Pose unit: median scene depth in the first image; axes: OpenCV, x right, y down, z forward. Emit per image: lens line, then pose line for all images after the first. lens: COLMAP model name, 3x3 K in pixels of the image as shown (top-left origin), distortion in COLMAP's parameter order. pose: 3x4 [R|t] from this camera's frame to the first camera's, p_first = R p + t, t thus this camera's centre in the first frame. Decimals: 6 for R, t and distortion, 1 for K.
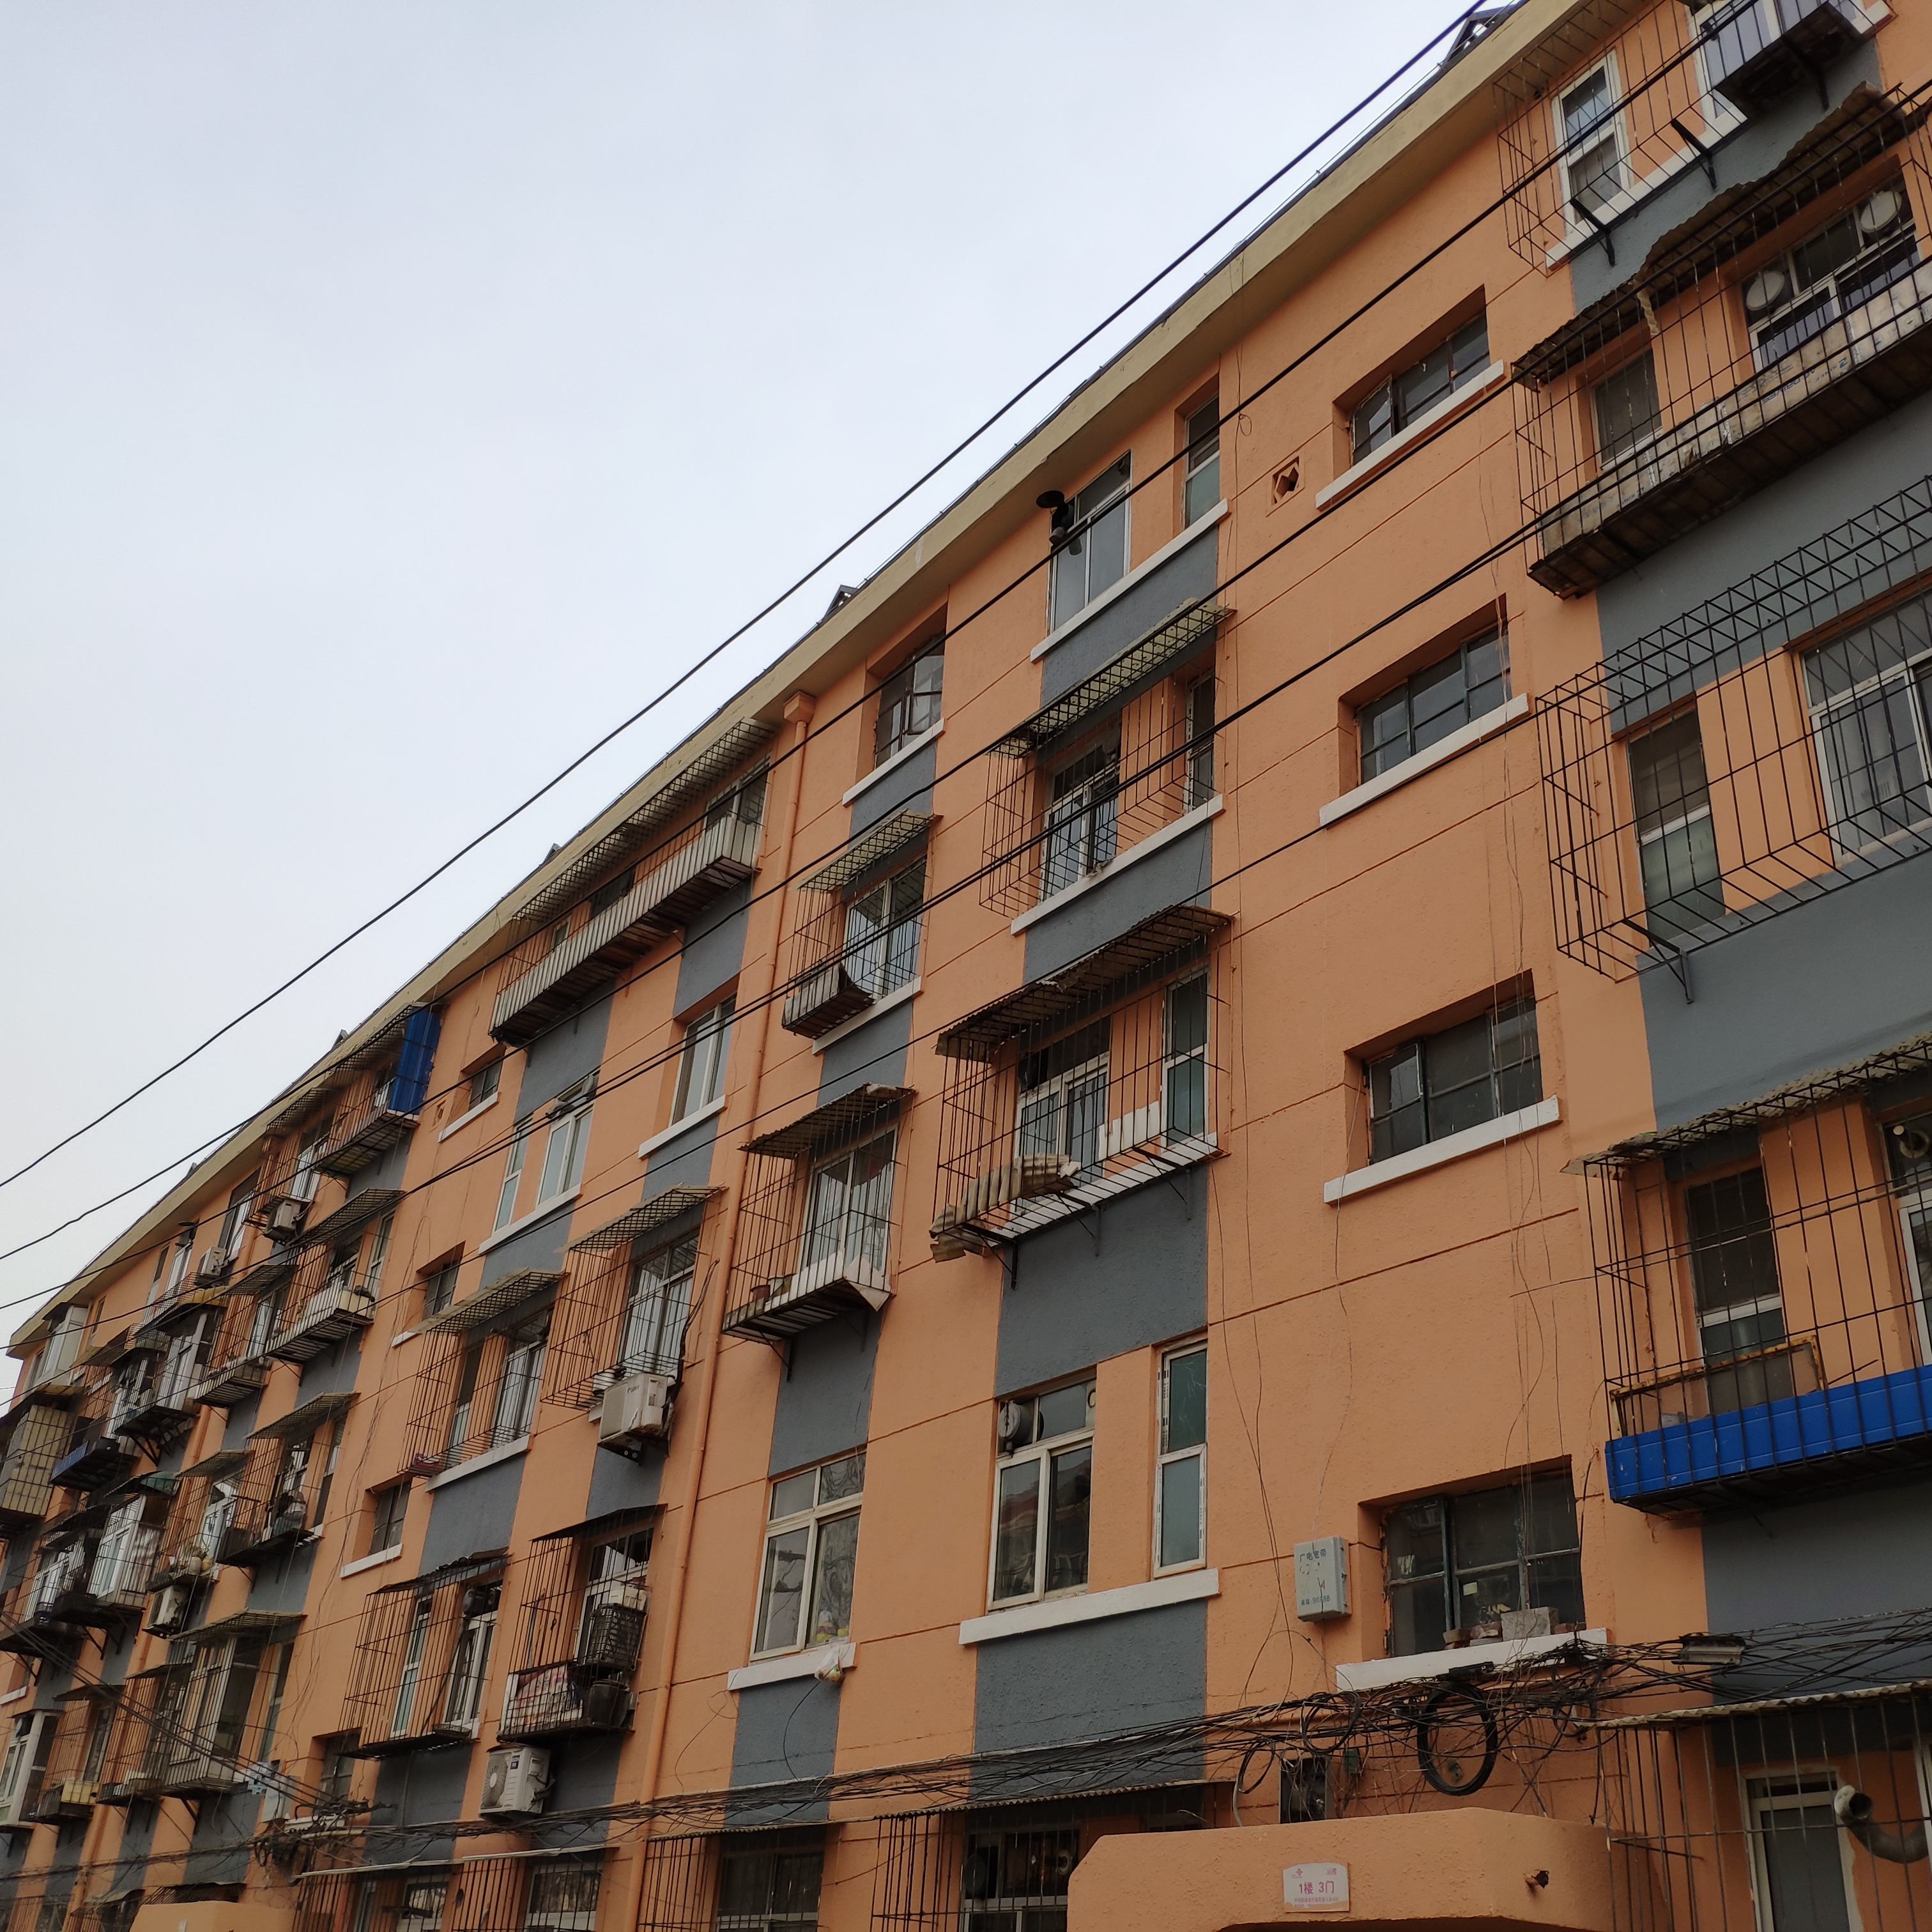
lens RADIAL K [[1964.1, 0, 1029.0], [0, 1964.1, 976.5], [0, 0, 1]] dist [0.211454, -0.533529]
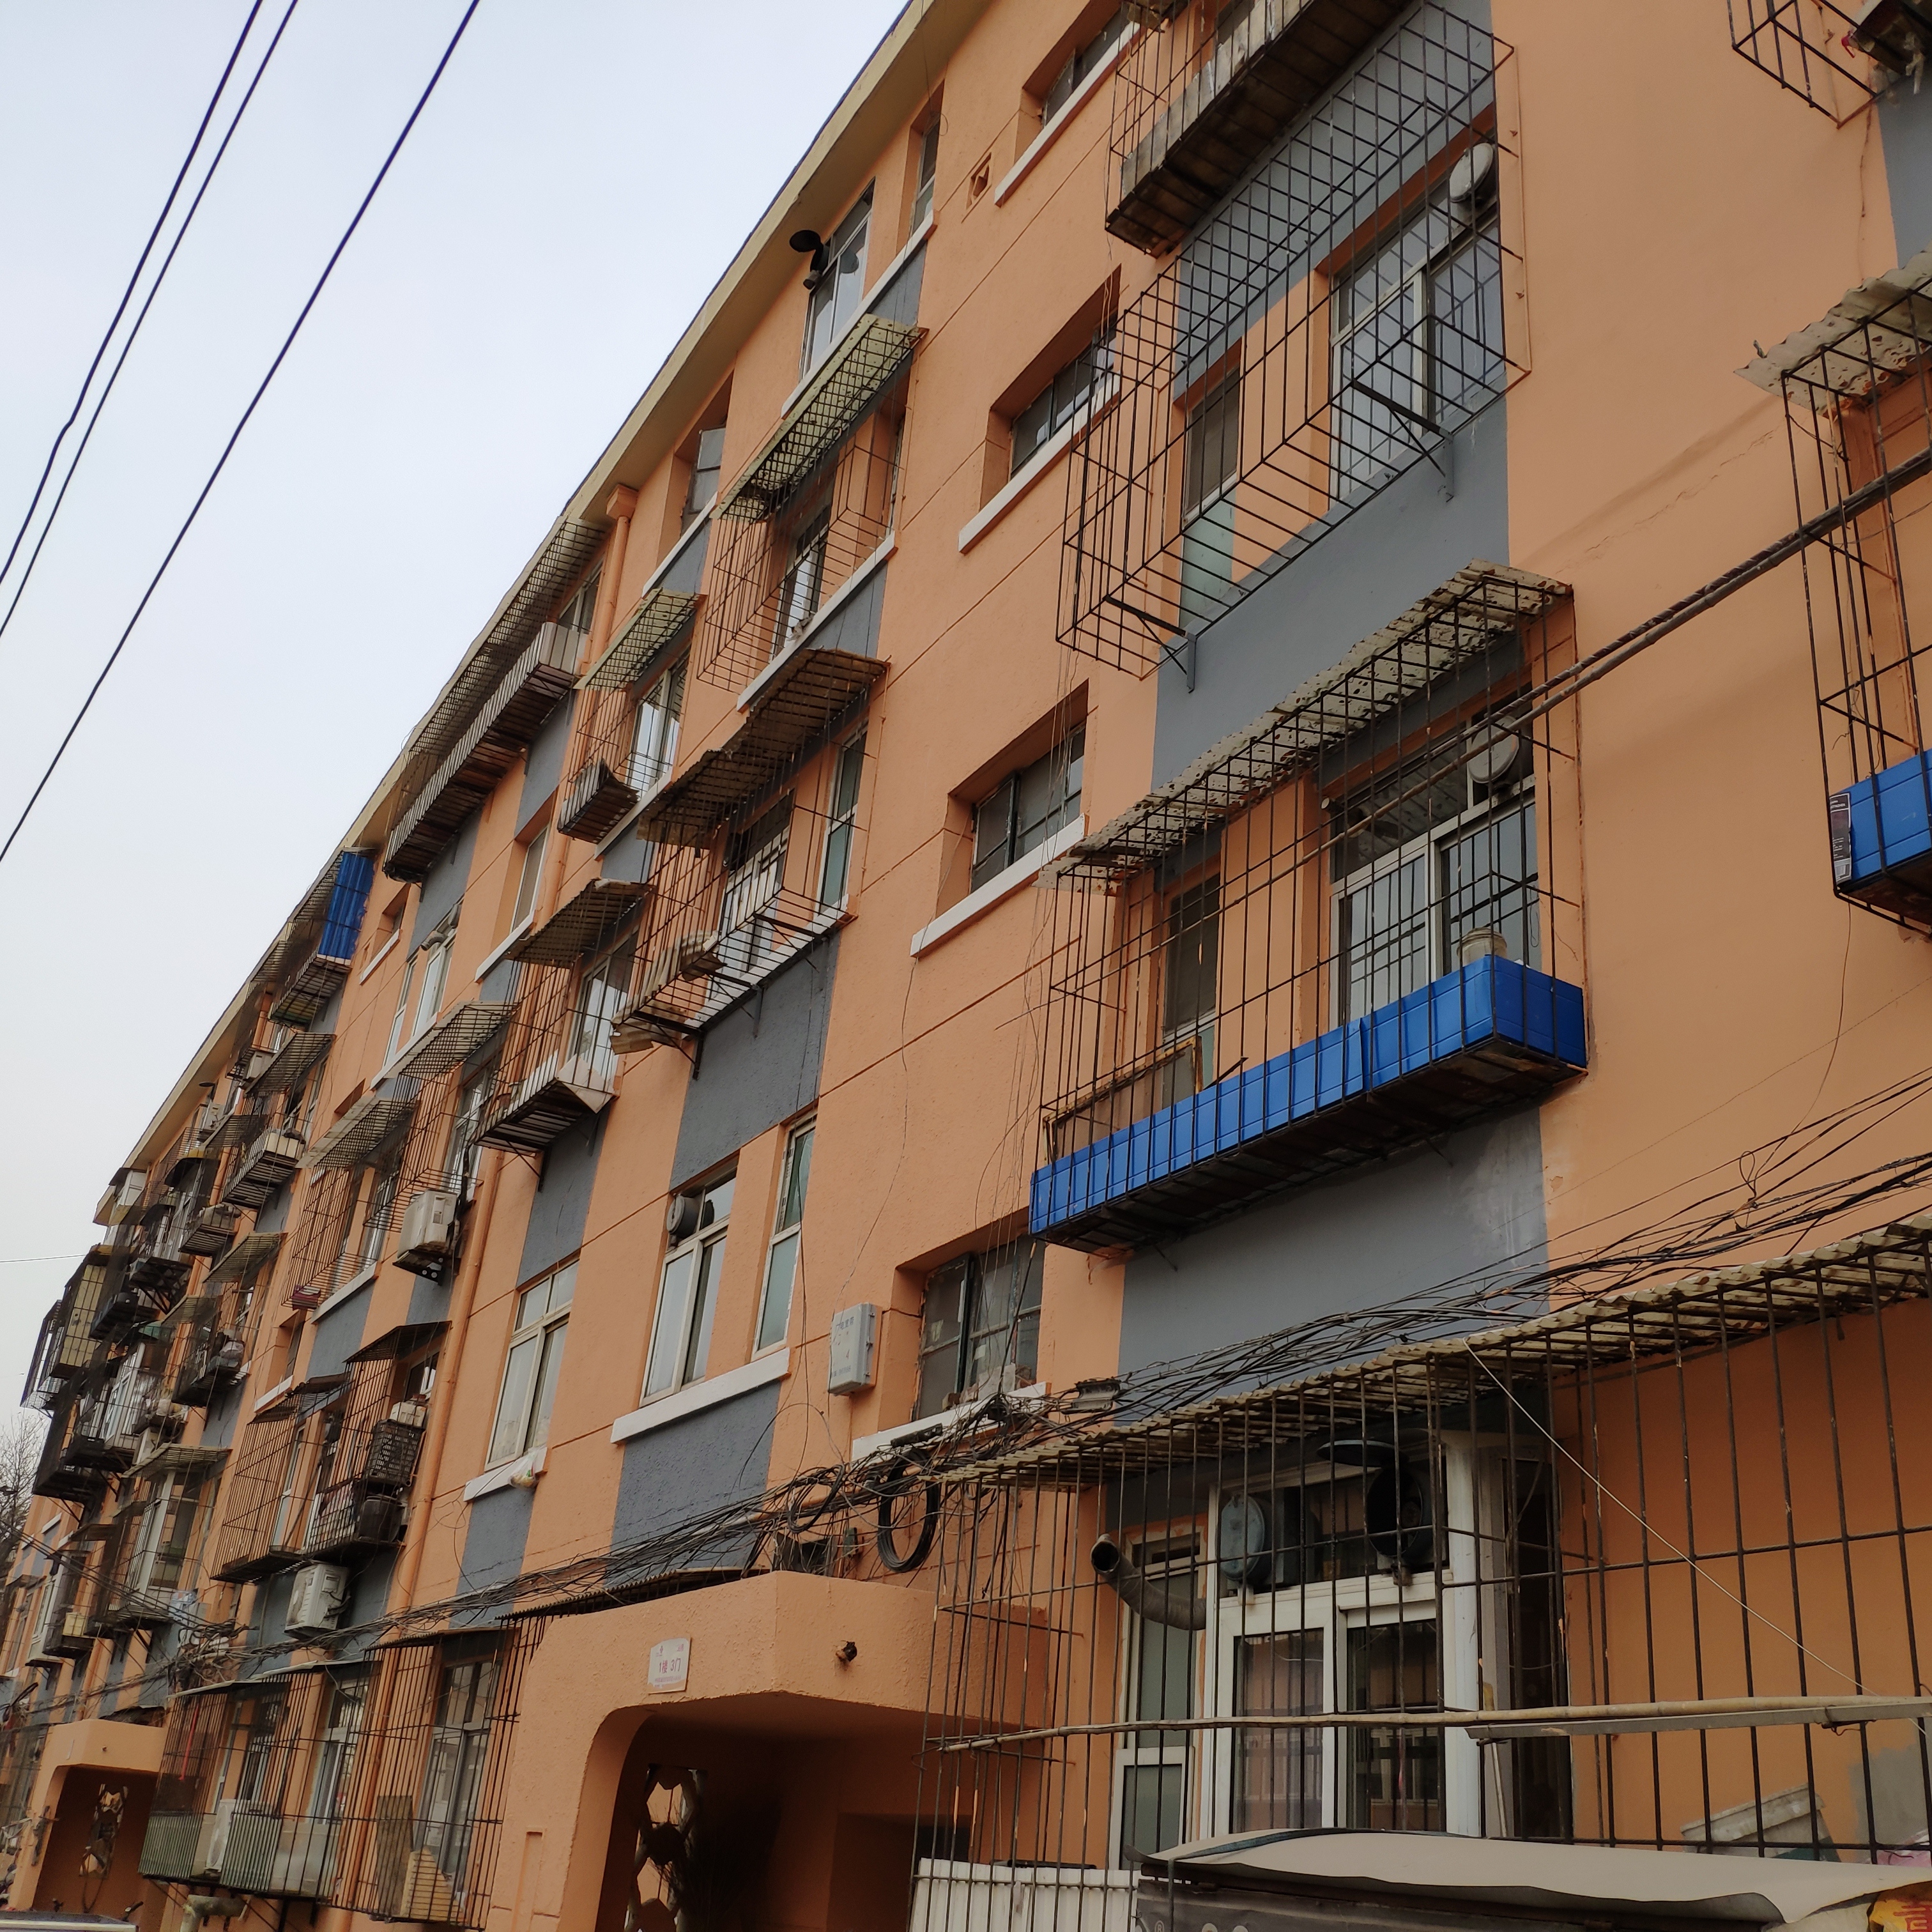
lens RADIAL K [[1964.1, 0, 1029.0], [0, 1964.1, 976.5], [0, 0, 1]] dist [0.211454, -0.533529]
pose [[0.993403, -0.034453, -0.109377, 0.235416], [0.041045, 0.997438, 0.058595, 0.056827], [0.107078, -0.062698, 0.992272, 0.081658]]
